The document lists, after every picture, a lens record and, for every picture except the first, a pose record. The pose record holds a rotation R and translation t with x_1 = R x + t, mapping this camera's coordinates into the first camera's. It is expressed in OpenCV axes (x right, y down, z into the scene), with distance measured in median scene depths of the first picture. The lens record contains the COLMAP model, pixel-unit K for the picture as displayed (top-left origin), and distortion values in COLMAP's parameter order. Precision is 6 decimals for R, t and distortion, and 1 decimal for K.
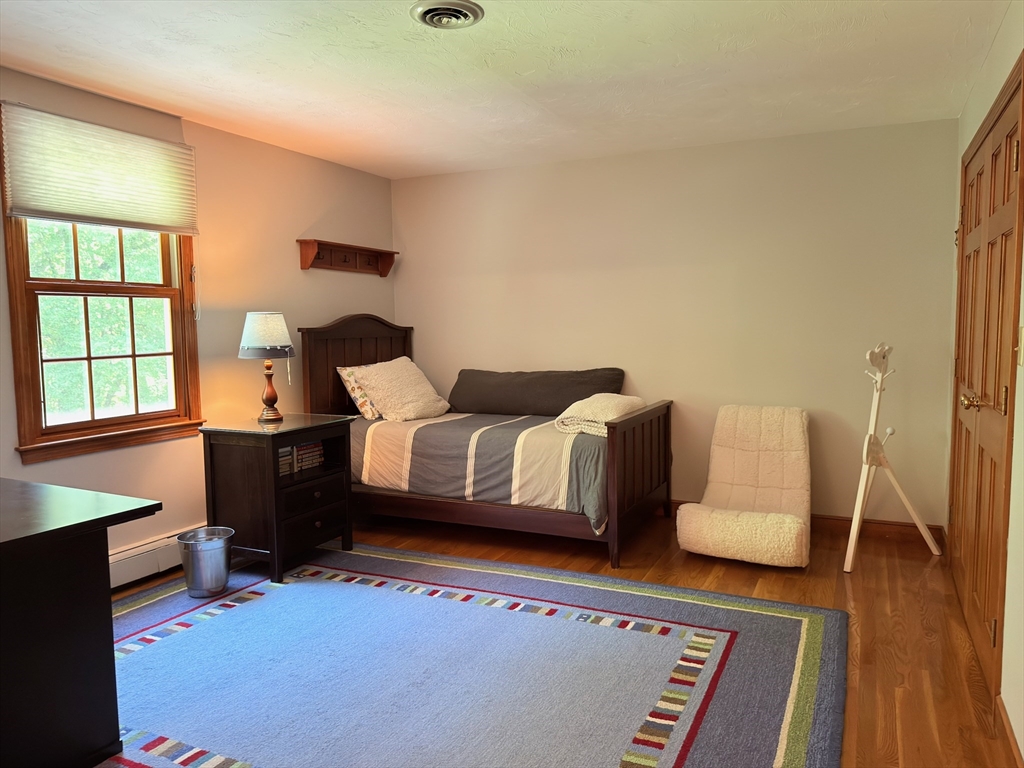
lens RADIAL K [[728.6, 0, 511.4], [0, 728.6, 382.0], [0, 0, 1]] dist [0.063162, -0.001488]
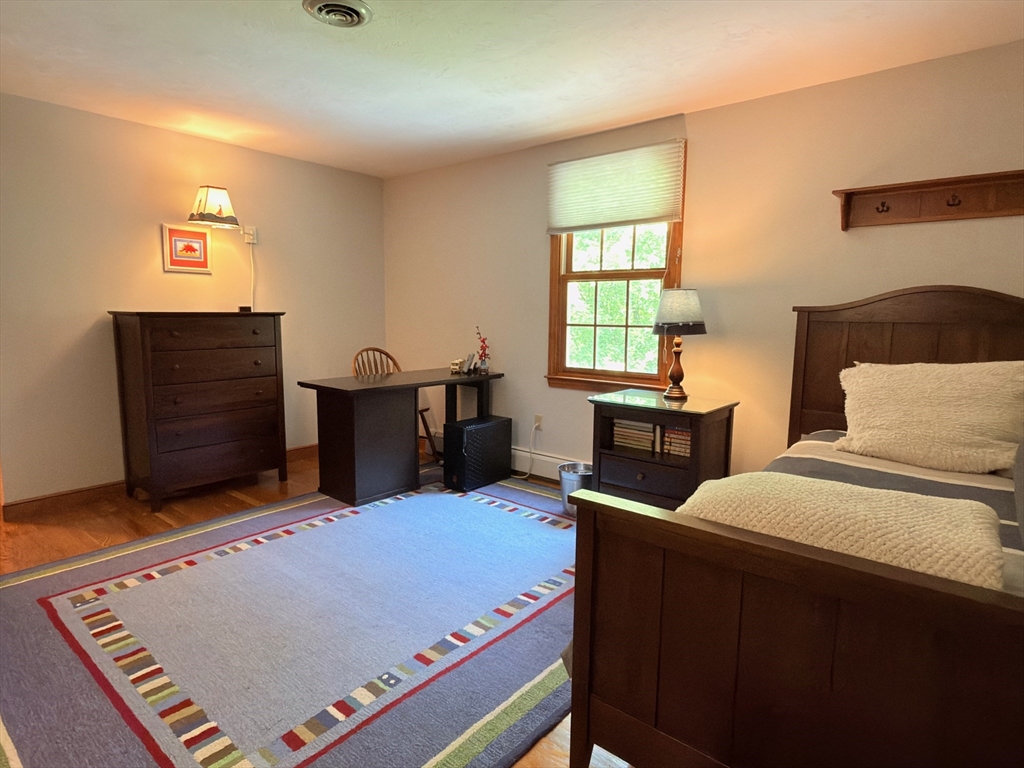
lens RADIAL K [[570.1, 0, 509.2], [0, 570.1, 389.5], [0, 0, 1]] dist [-0.001870, 0.002312]
pose [[-0.233042, 0.140831, -0.962215, 0.566550], [-0.087262, 0.982438, 0.164925, -0.080778], [0.968544, 0.122399, -0.216660, 1.147482]]
